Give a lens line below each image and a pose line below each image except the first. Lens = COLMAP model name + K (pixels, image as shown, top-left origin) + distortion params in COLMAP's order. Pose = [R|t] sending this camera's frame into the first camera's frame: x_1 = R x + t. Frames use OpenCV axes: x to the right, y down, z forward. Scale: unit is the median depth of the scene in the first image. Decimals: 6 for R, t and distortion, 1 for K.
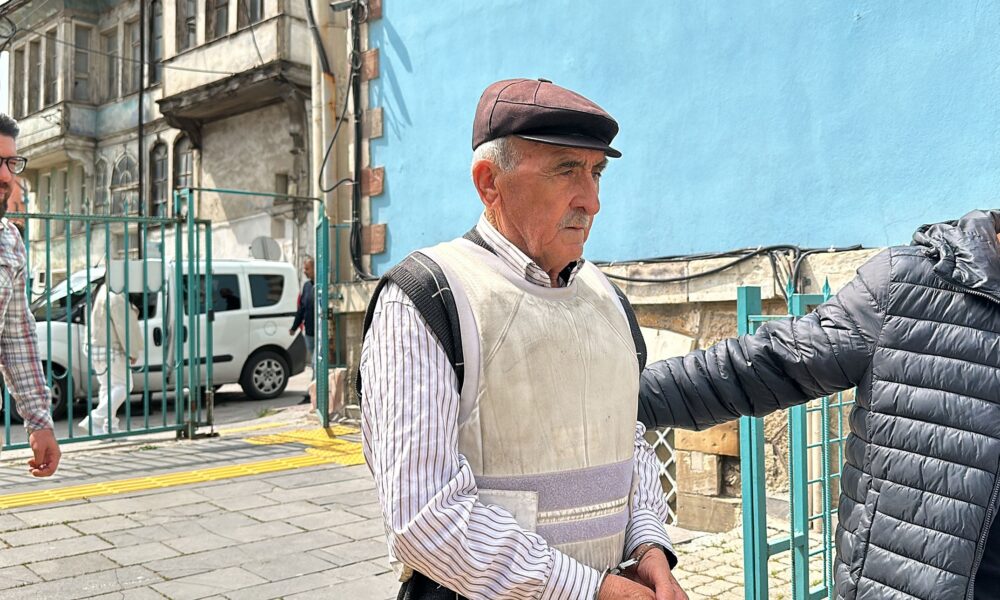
lens RADIAL K [[928.6, 0, 515.7], [0, 928.6, 304.5], [0, 0, 1]] dist [0.010580, -0.023914]
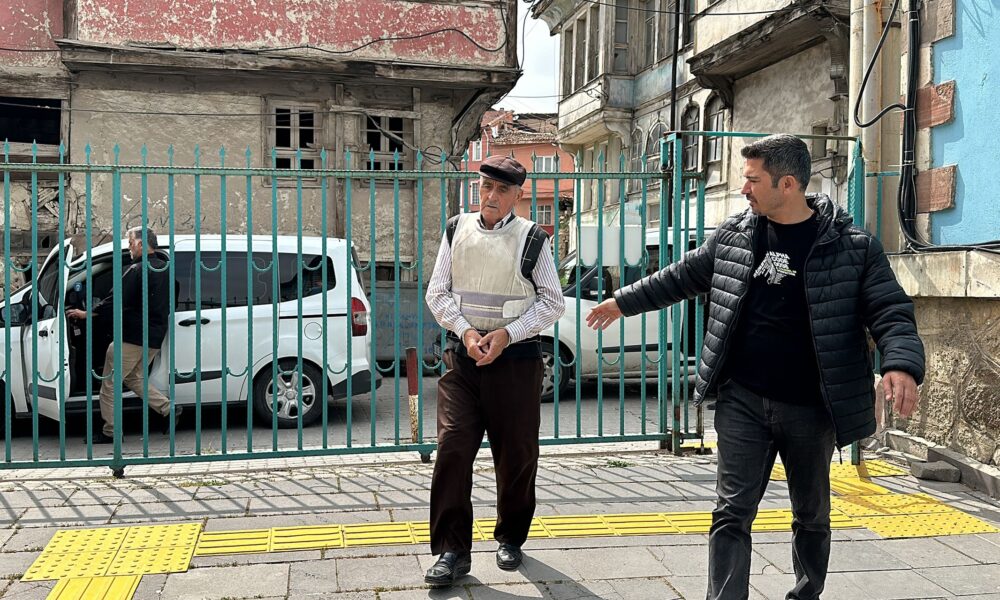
lens RADIAL K [[928.6, 0, 515.7], [0, 928.6, 304.5], [0, 0, 1]] dist [0.010580, -0.023914]
pose [[0.839217, 0.027770, -0.543087, -0.019022], [-0.011878, 0.999393, 0.032747, -0.002500], [0.543666, -0.021031, 0.839038, 0.128045]]
